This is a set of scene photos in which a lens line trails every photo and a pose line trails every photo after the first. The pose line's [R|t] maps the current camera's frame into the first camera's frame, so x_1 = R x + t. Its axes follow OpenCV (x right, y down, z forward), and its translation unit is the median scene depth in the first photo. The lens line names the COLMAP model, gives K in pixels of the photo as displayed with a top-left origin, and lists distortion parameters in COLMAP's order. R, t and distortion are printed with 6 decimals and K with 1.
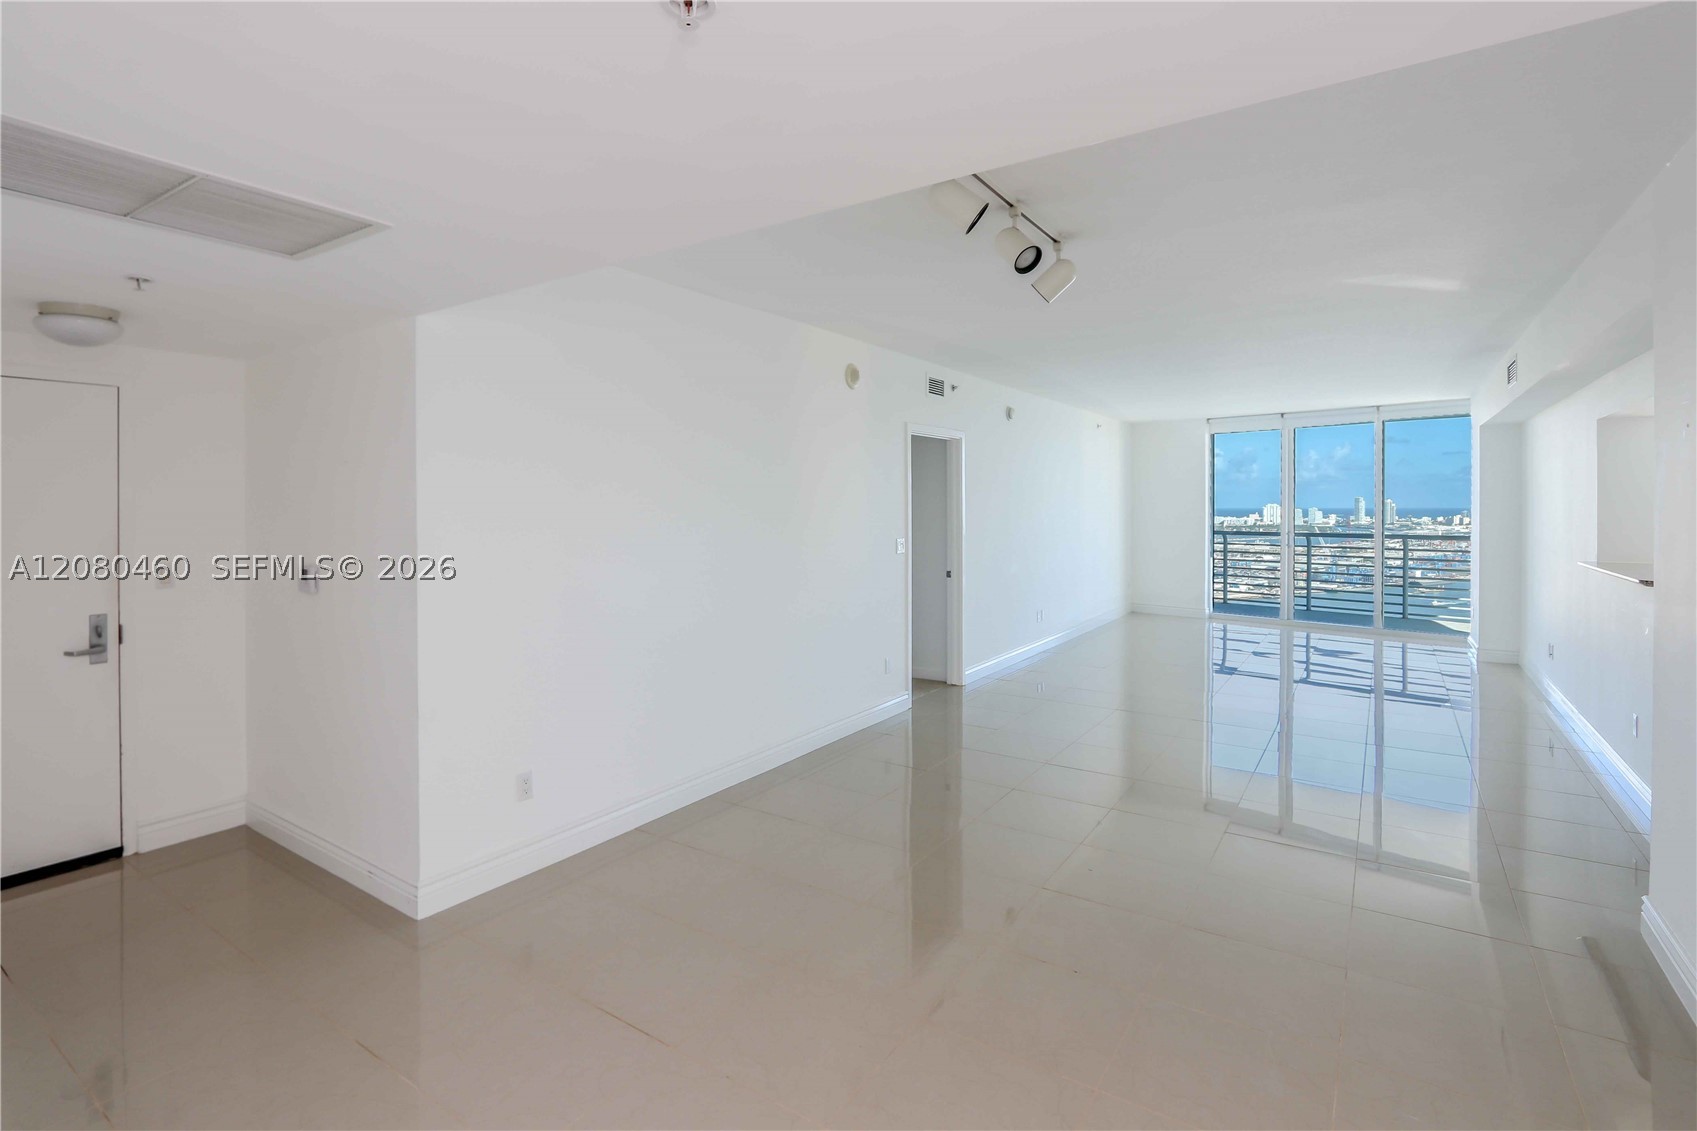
lens RADIAL K [[854.1, 0, 764.2], [0, 854.1, 510.5], [0, 0, 1]] dist [-0.009814, -0.002085]
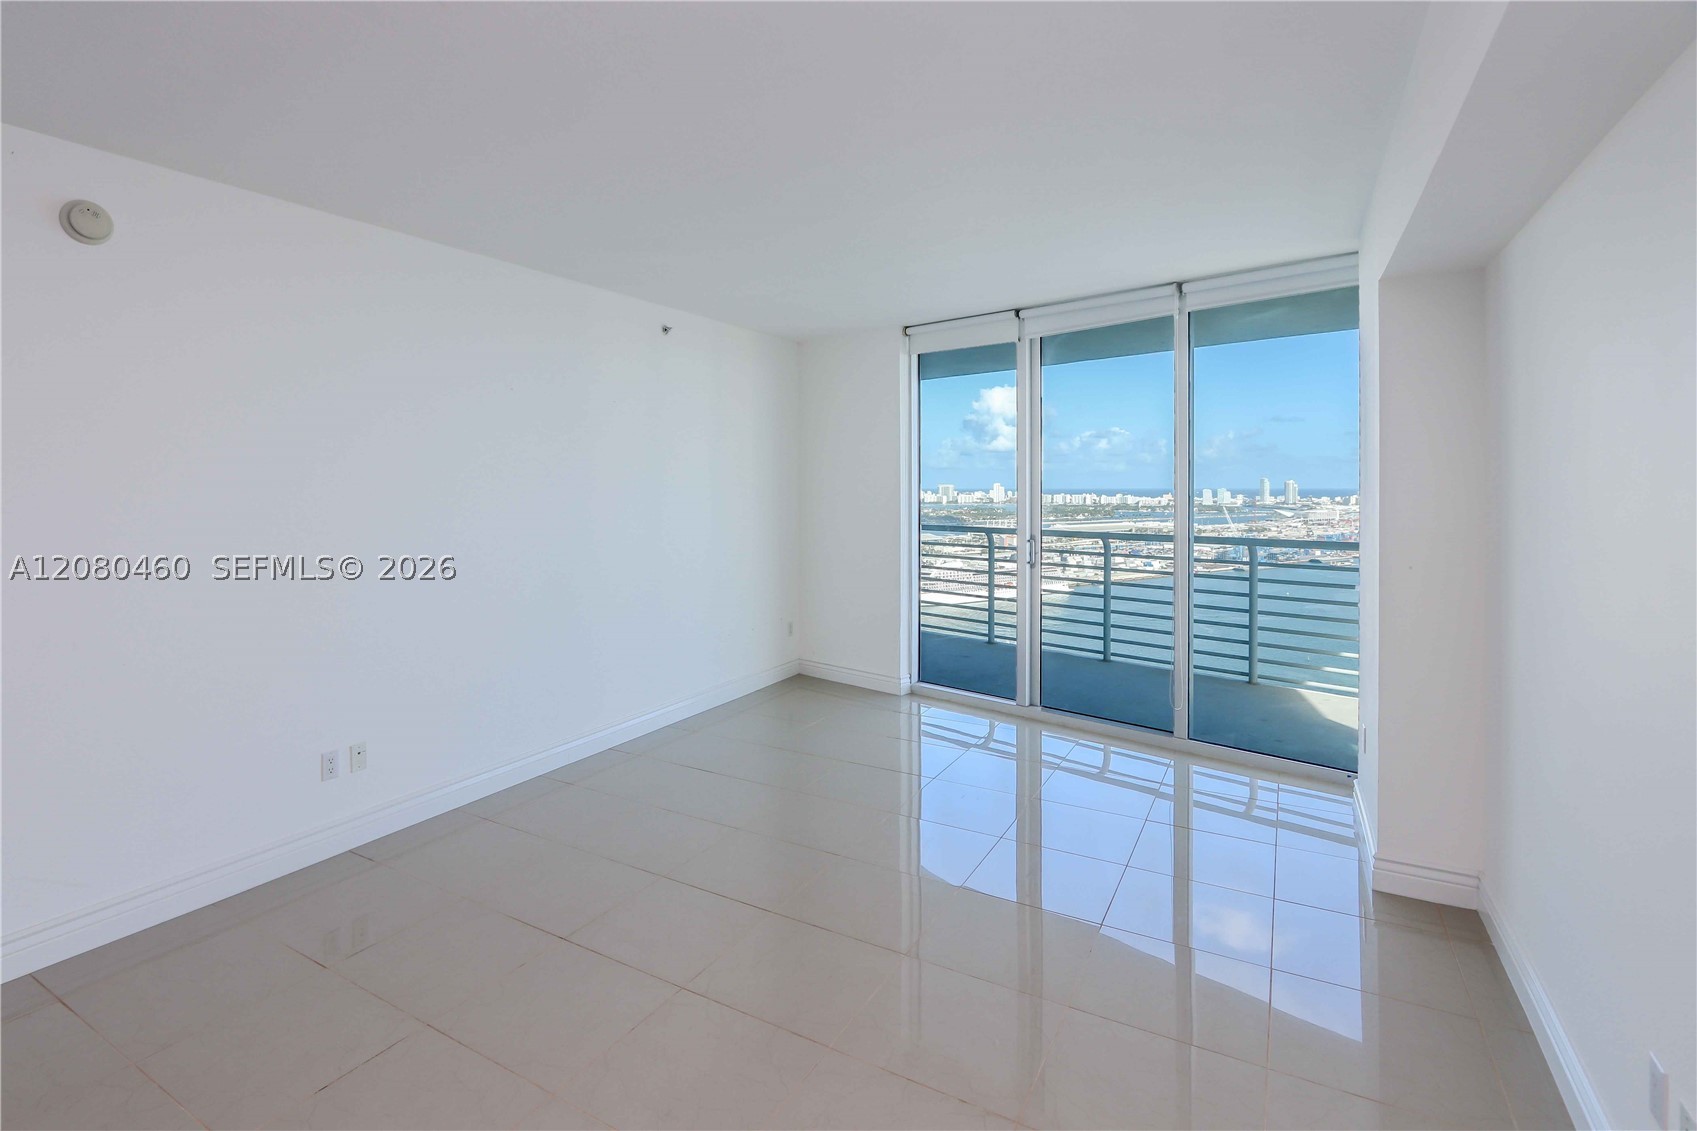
lens RADIAL K [[854.1, 0, 768.4], [0, 854.1, 488.5], [0, 0, 1]] dist [-0.009814, -0.002085]
pose [[0.996637, -0.000500, 0.081938, 0.396973], [0.000754, 0.999995, -0.003067, -0.003749], [-0.081936, 0.003119, 0.996633, 0.472409]]
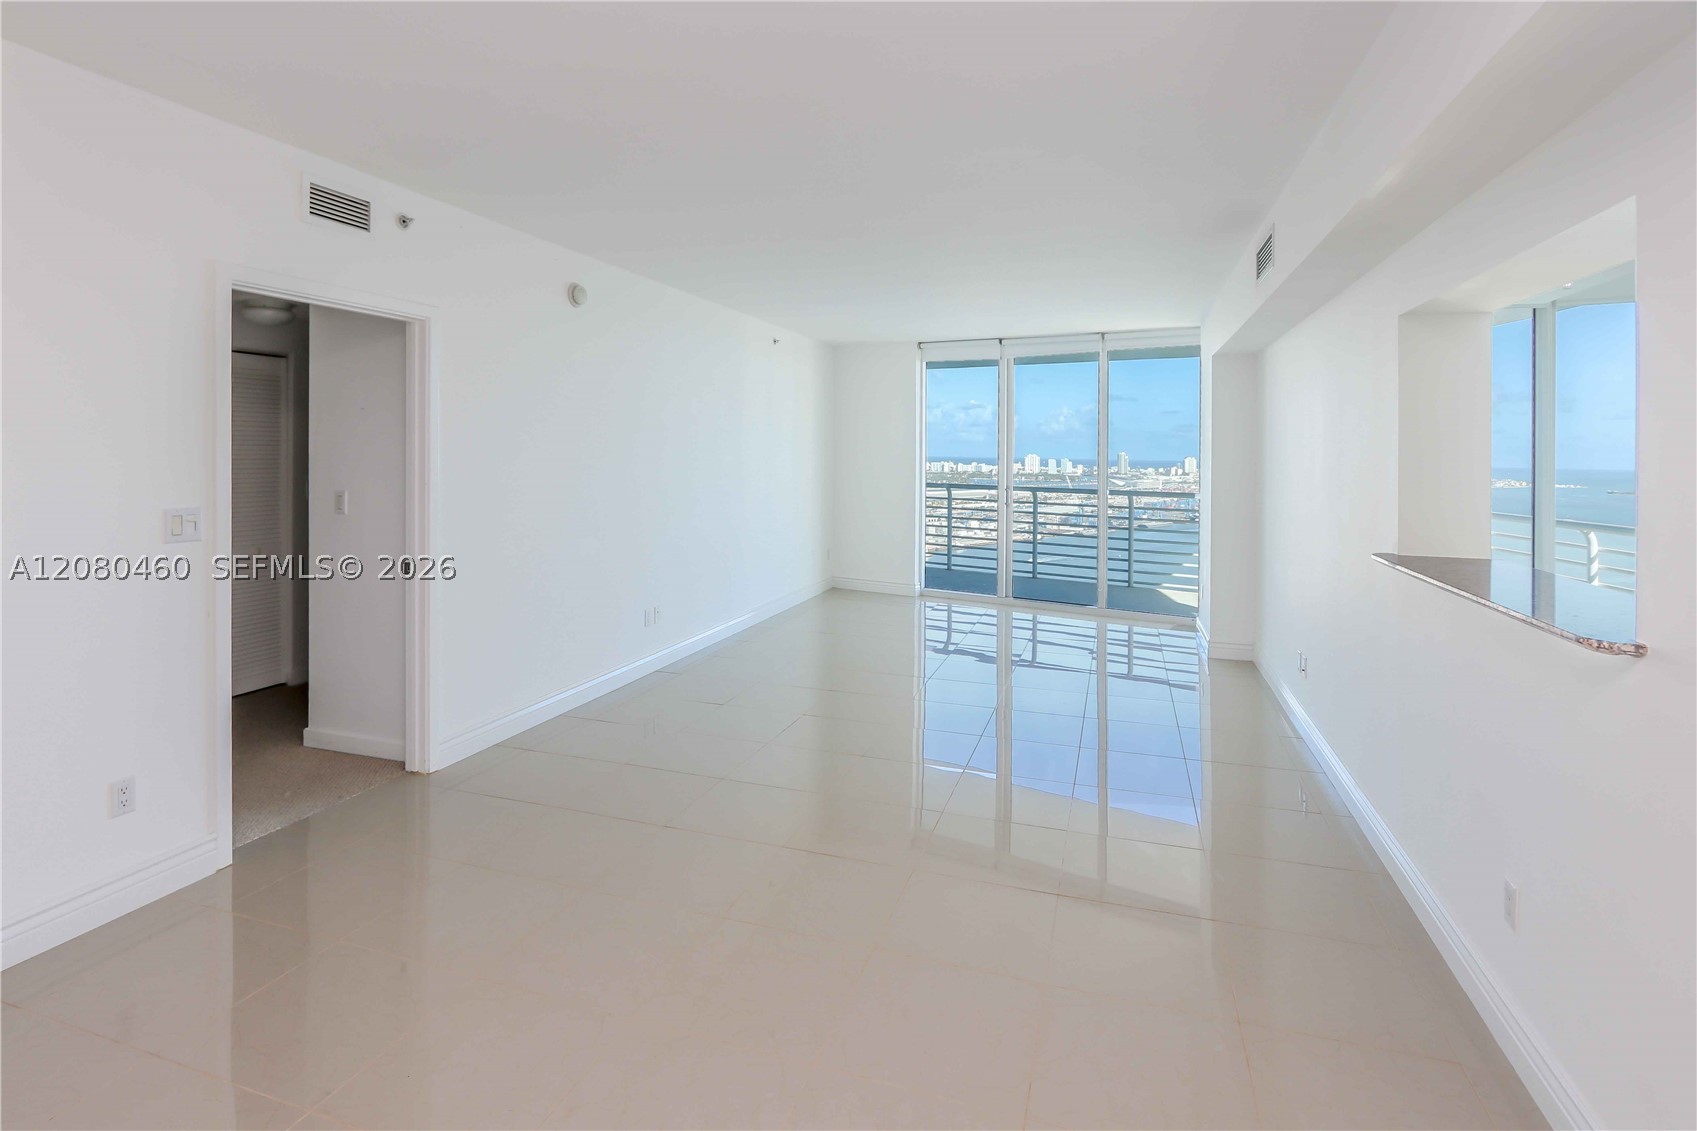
lens RADIAL K [[877.9, 0, 842.5], [0, 877.9, 420.9], [0, 0, 1]] dist [-0.007798, -0.000275]
pose [[0.947568, 0.028723, 0.318261, 0.197692], [-0.016359, 0.999006, -0.041455, -0.000425], [-0.319136, 0.034075, 0.947096, 0.255688]]
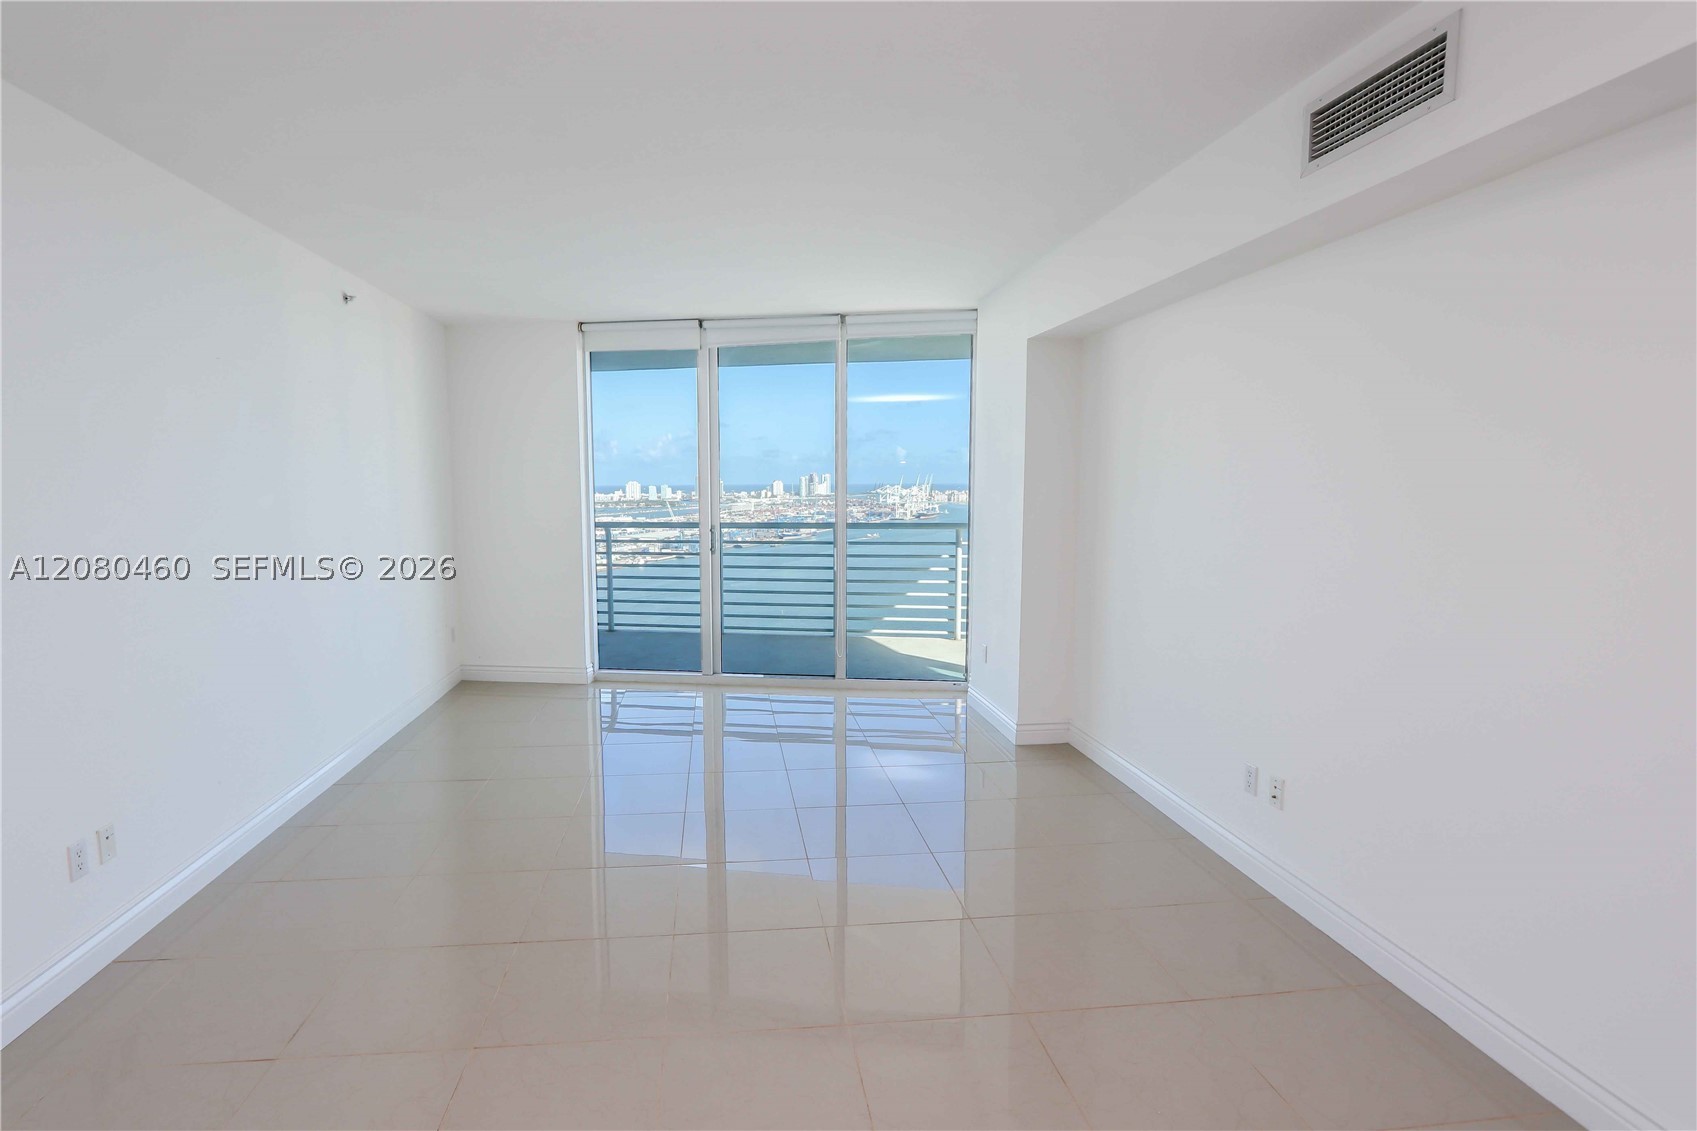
lens RADIAL K [[854.1, 0, 811.4], [0, 854.1, 562.1], [0, 0, 1]] dist [-0.009814, -0.002085]
pose [[0.735605, -0.066266, 0.674162, 0.256441], [0.008319, 0.996013, 0.088825, -0.003114], [-0.677360, -0.059732, 0.733223, 0.497712]]
